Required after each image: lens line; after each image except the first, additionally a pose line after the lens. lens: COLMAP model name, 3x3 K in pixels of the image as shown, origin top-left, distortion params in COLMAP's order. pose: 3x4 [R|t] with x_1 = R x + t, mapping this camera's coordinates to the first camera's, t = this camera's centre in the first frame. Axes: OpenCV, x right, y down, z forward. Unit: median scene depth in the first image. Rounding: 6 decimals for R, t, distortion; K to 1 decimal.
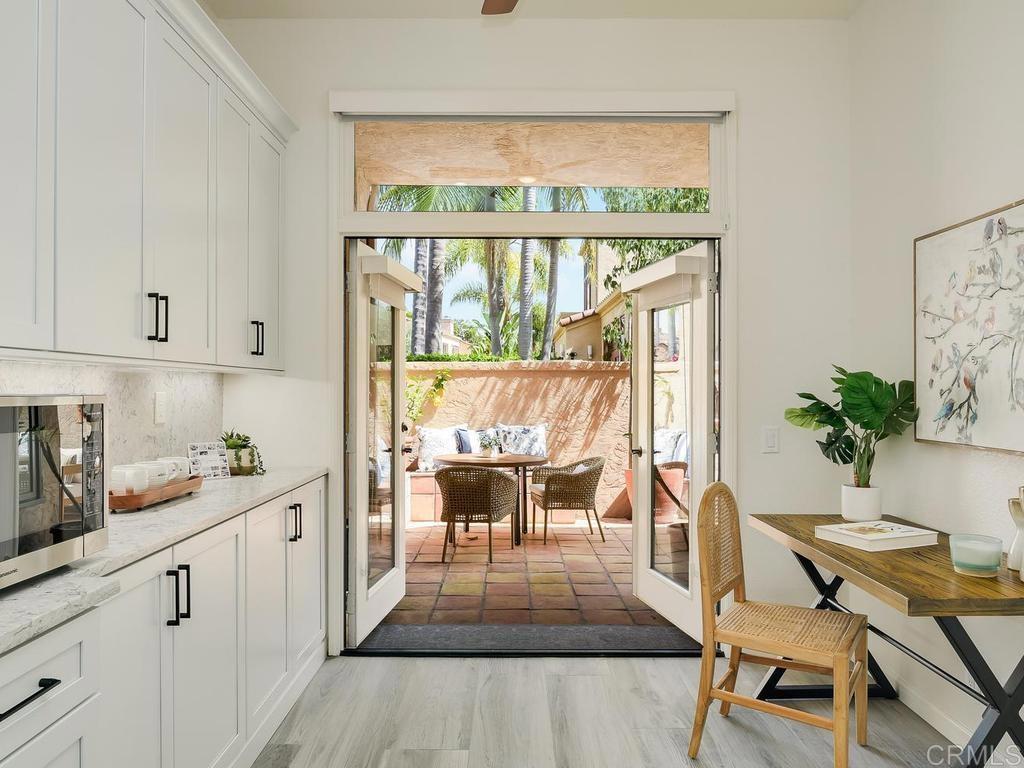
lens RADIAL K [[638.8, 0, 508.6], [0, 638.8, 390.1], [0, 0, 1]] dist [-0.006626, -0.000346]
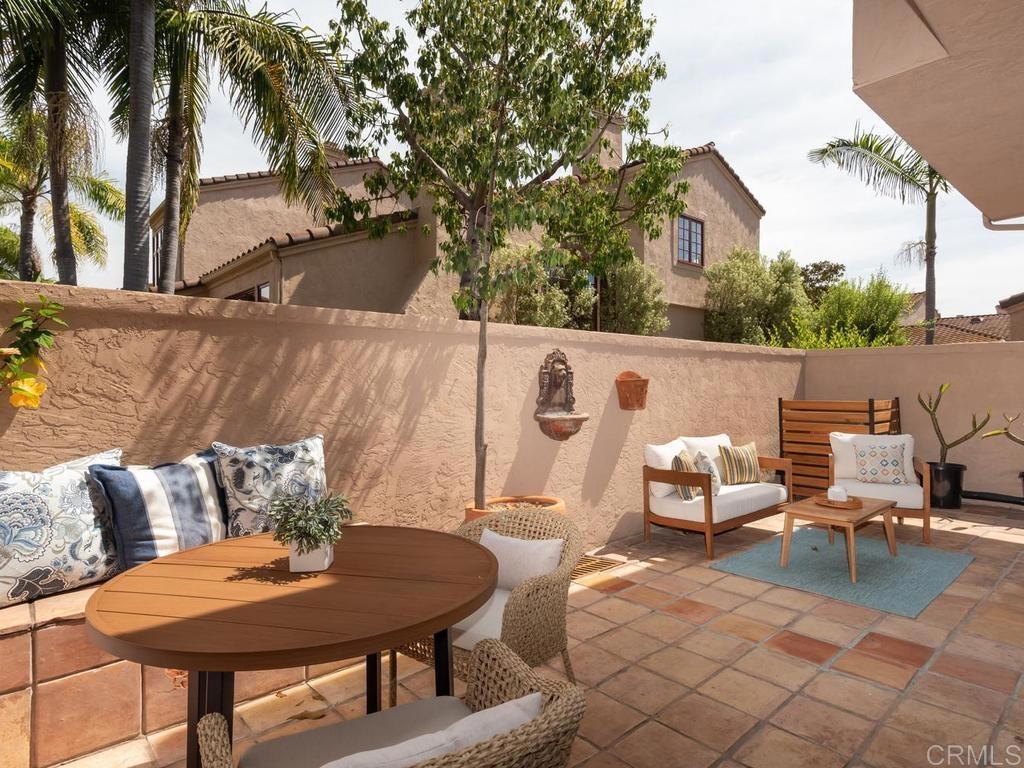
lens RADIAL K [[565.8, 0, 513.9], [0, 565.8, 384.2], [0, 0, 1]] dist [0.000907, -0.003131]
pose [[0.748412, -0.004381, 0.663220, -0.115482], [0.002415, 0.999990, 0.003881, 0.012700], [-0.663230, -0.001303, 0.748414, 0.594887]]
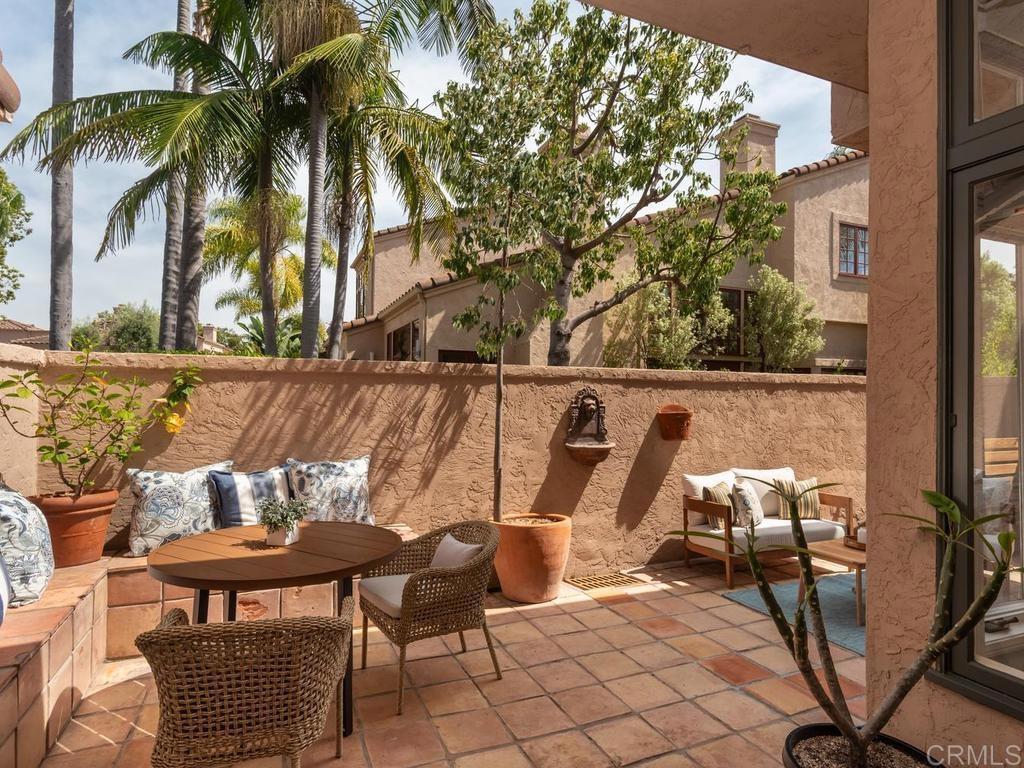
lens RADIAL K [[565.8, 0, 513.4], [0, 565.8, 392.6], [0, 0, 1]] dist [0.000907, -0.003131]
pose [[0.921395, 0.009545, 0.388511, -0.029529], [-0.006615, 0.999939, -0.008879, -0.007508], [-0.388572, 0.005611, 0.921401, 0.424724]]
